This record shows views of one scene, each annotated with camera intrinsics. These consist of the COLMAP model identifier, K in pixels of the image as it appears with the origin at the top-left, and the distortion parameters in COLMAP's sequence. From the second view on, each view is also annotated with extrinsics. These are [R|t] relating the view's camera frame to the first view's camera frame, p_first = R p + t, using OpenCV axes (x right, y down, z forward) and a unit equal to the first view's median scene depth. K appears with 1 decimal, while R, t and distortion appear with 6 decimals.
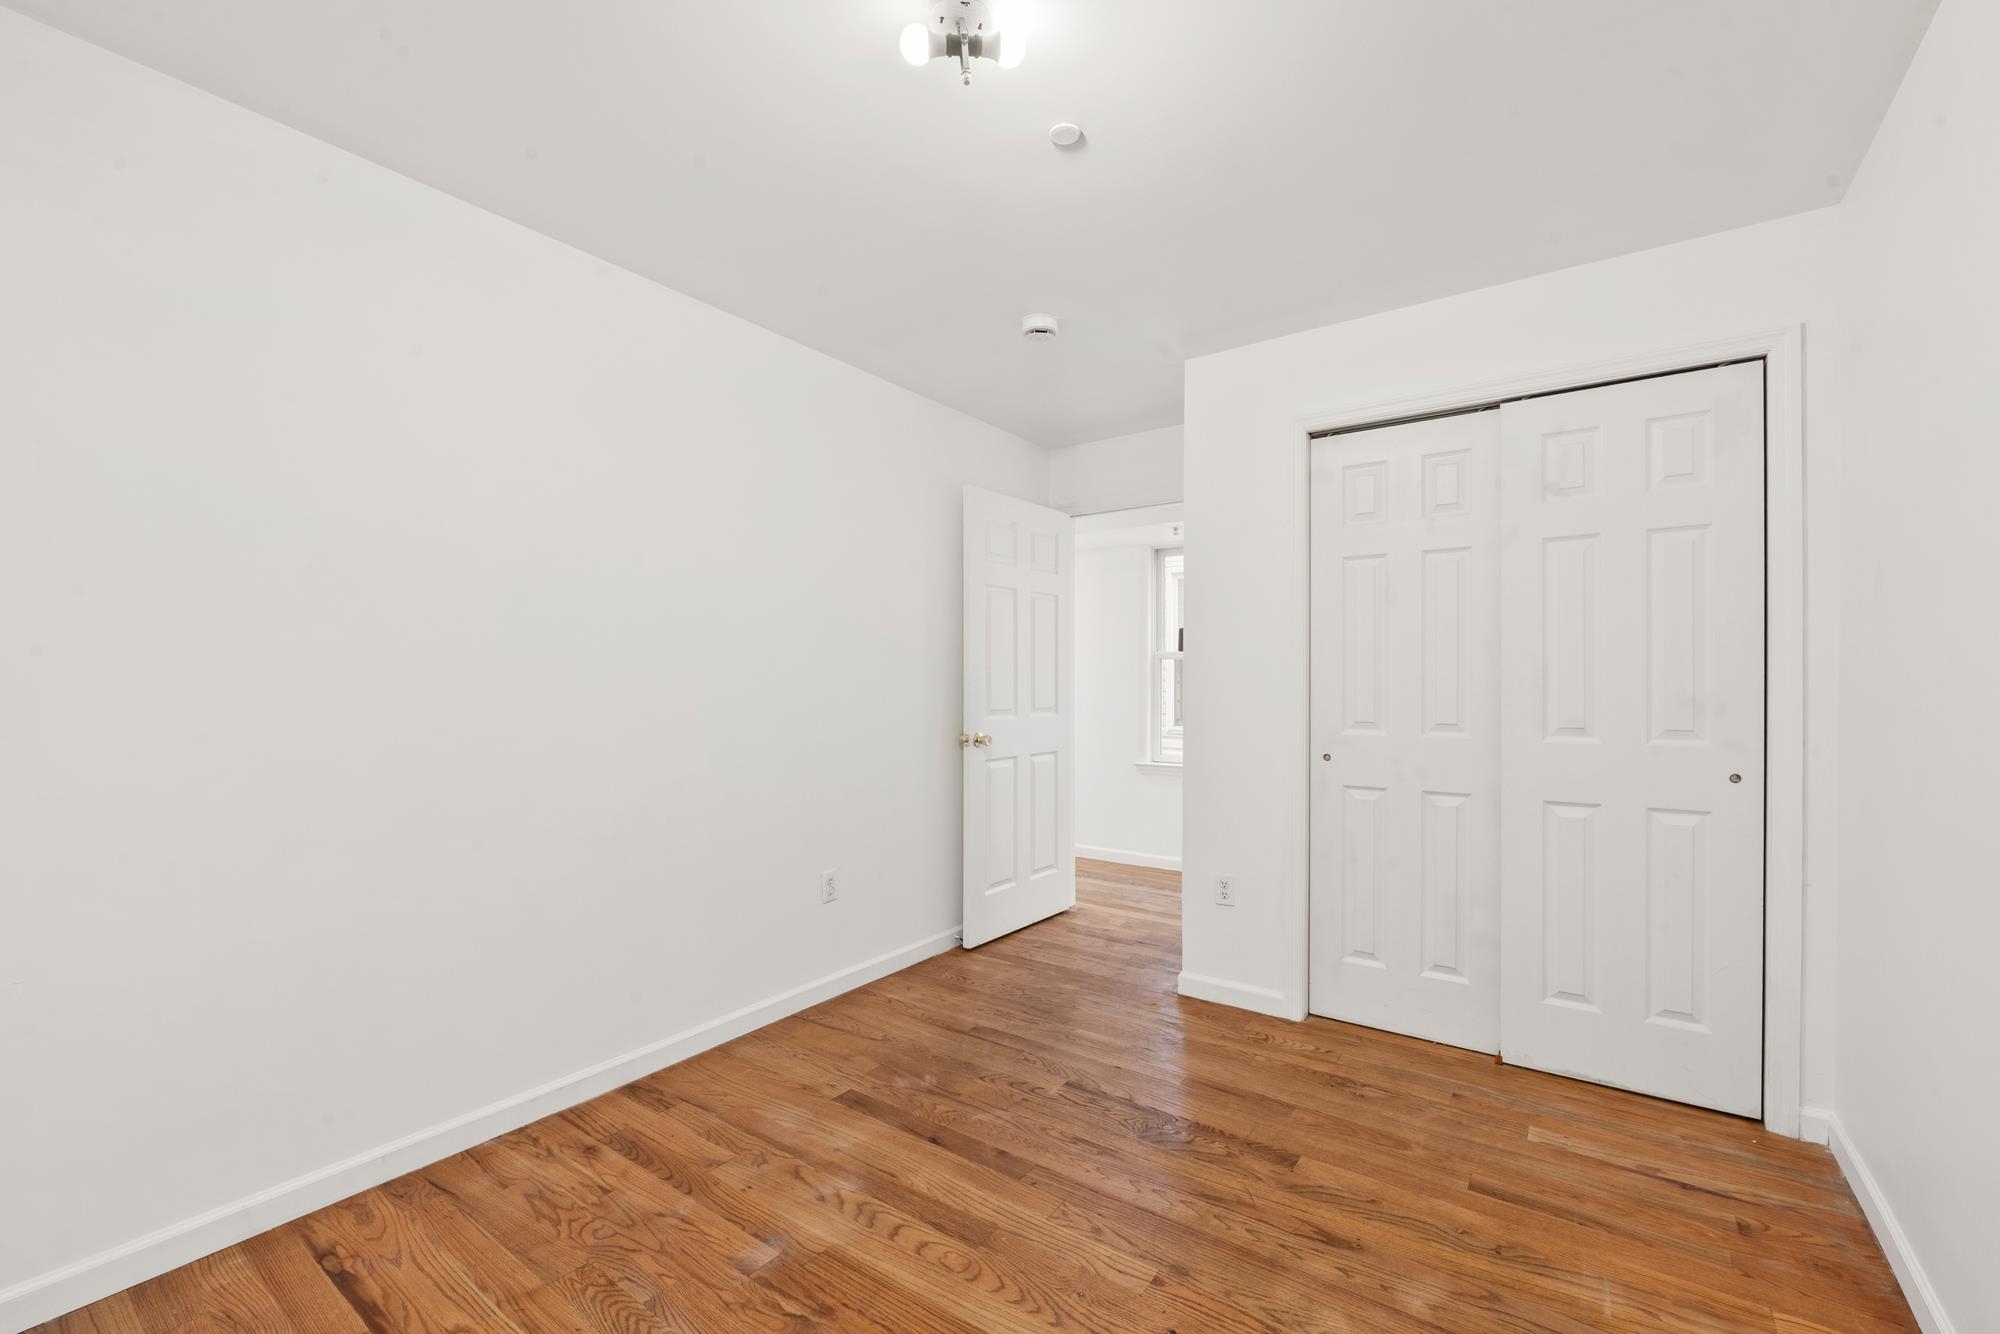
lens RADIAL K [[810.3, 0, 1001.4], [0, 810.3, 678.7], [0, 0, 1]] dist [-0.007316, -0.001309]
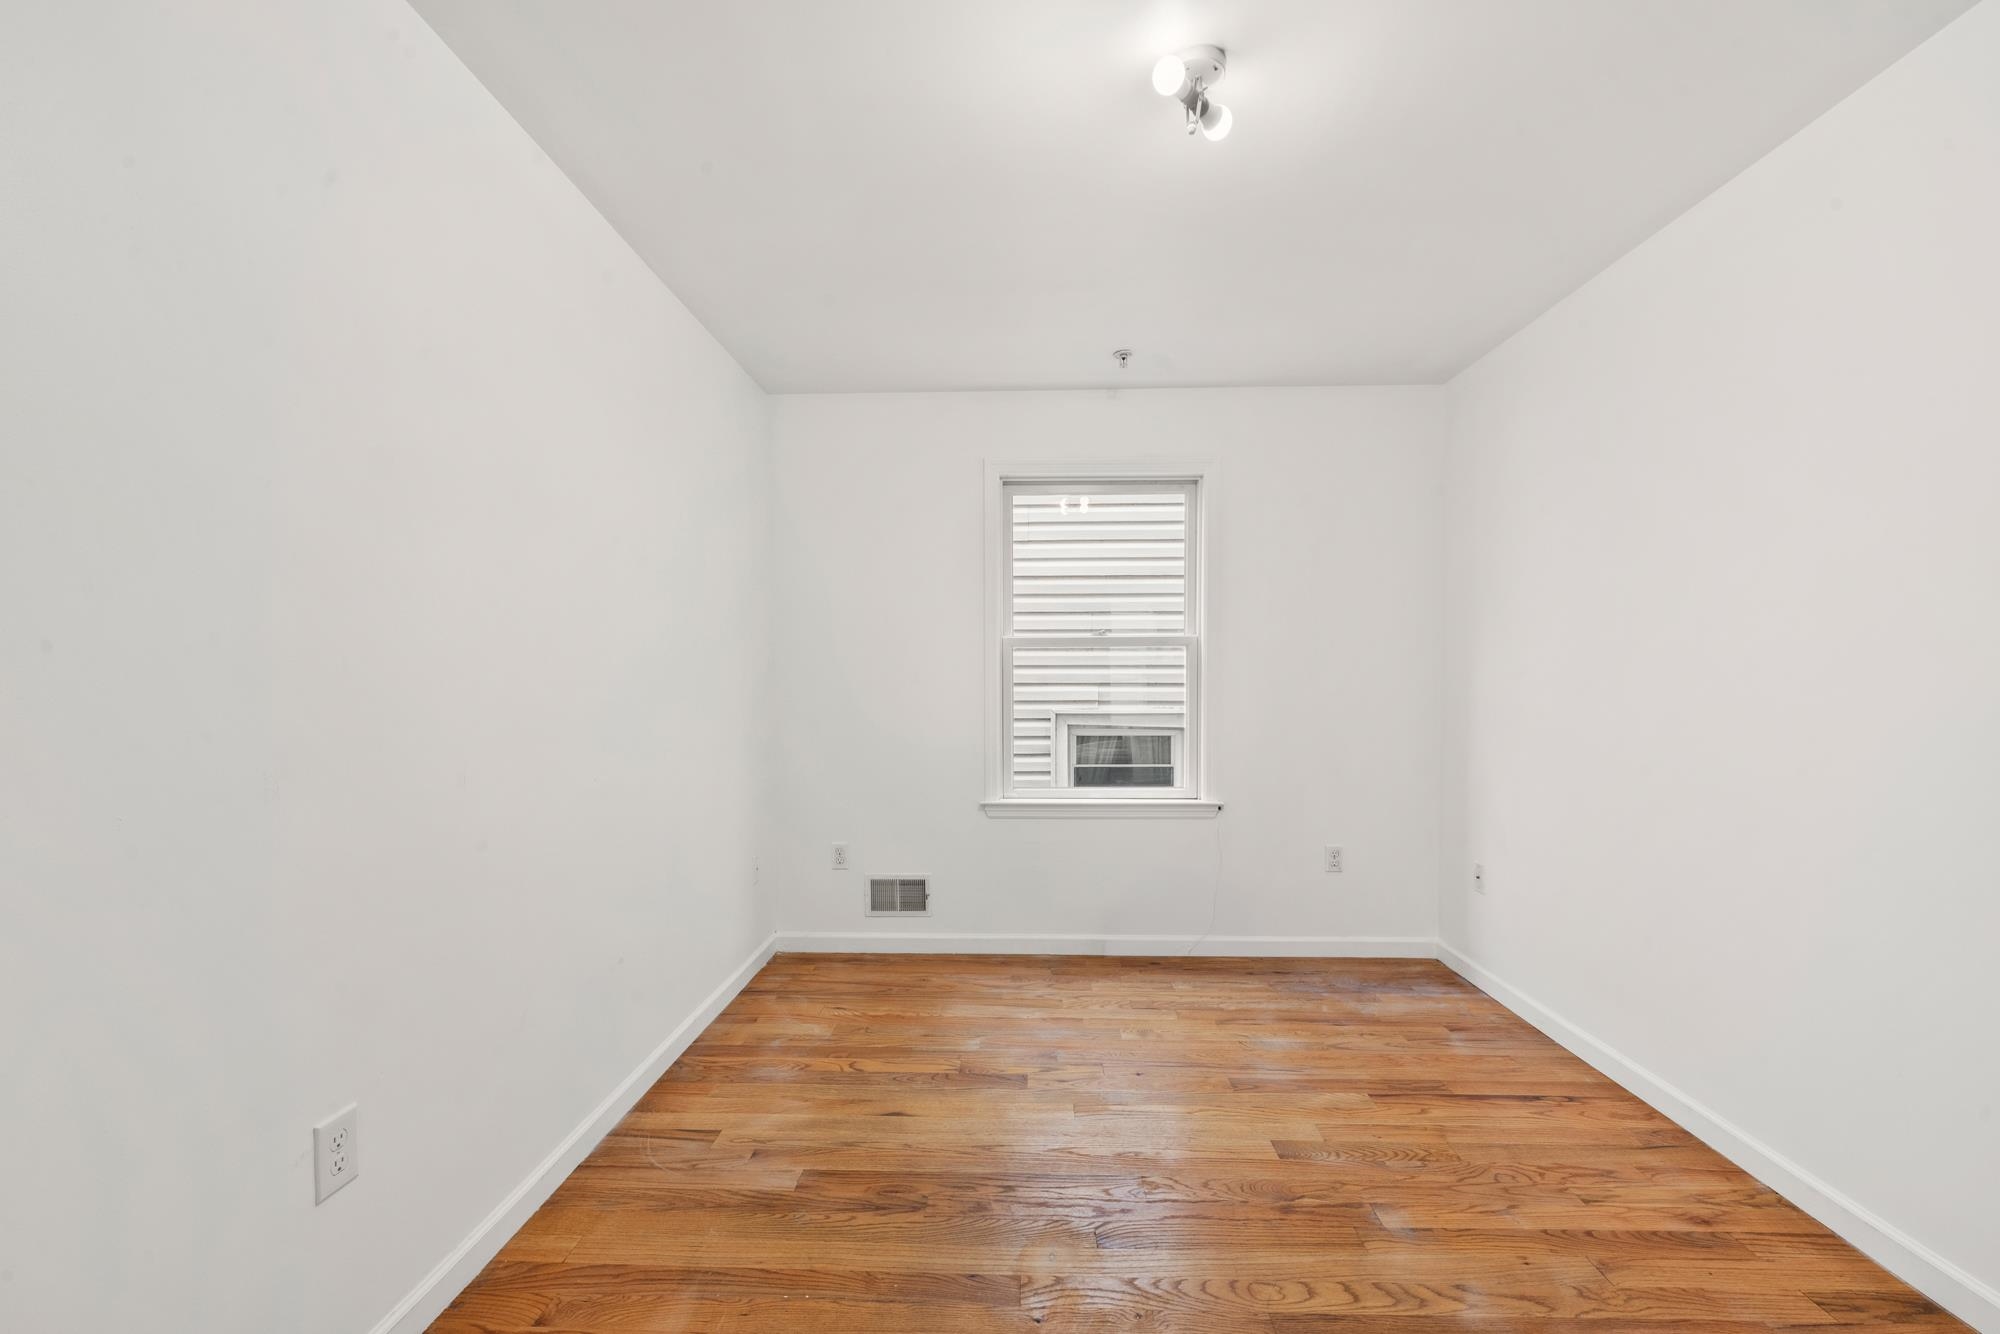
lens RADIAL K [[810.3, 0, 1006.0], [0, 810.3, 663.7], [0, 0, 1]] dist [-0.007316, -0.001309]
pose [[-0.824718, -0.008946, -0.565474, 0.692139], [0.005313, 0.999708, -0.023565, 0.010114], [0.565520, -0.022439, -0.824430, 1.534083]]
